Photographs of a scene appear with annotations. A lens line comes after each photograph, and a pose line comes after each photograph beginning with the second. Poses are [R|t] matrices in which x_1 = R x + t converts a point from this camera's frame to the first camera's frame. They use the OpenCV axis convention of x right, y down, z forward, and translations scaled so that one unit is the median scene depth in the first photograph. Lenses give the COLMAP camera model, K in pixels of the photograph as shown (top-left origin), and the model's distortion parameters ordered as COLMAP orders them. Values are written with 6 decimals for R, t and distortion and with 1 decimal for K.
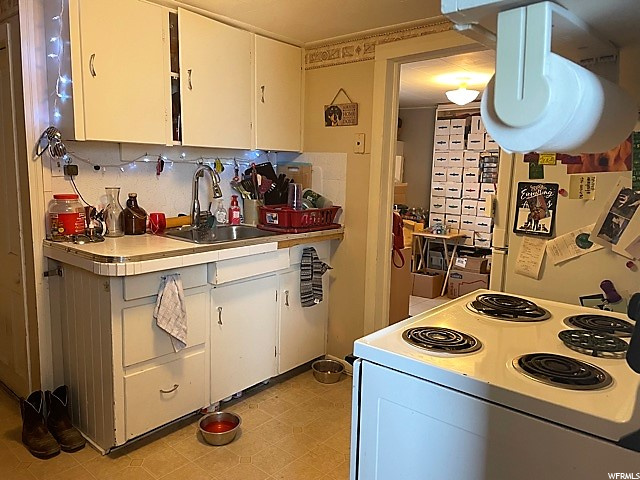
lens RADIAL K [[492.3, 0, 320.6], [0, 492.3, 240.2], [0, 0, 1]] dist [0.003517, 0.002702]
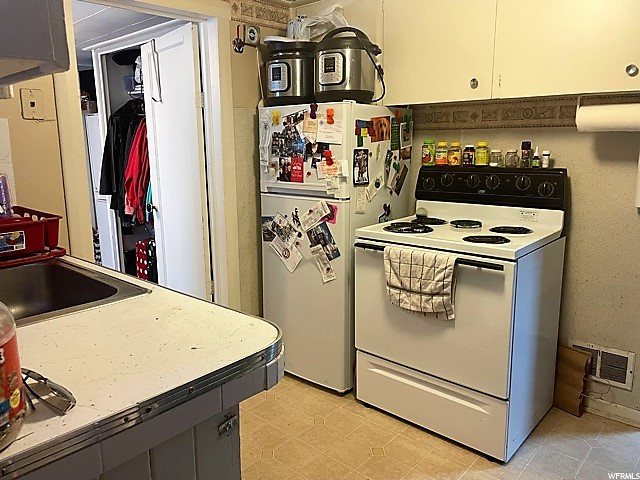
lens RADIAL K [[492.3, 0, 319.8], [0, 492.3, 238.6], [0, 0, 1]] dist [0.003517, 0.002702]
pose [[0.040342, -0.217102, 0.975315, -1.061870], [0.159599, 0.964977, 0.208199, -0.184302], [-0.986357, 0.147260, 0.073579, 1.044251]]
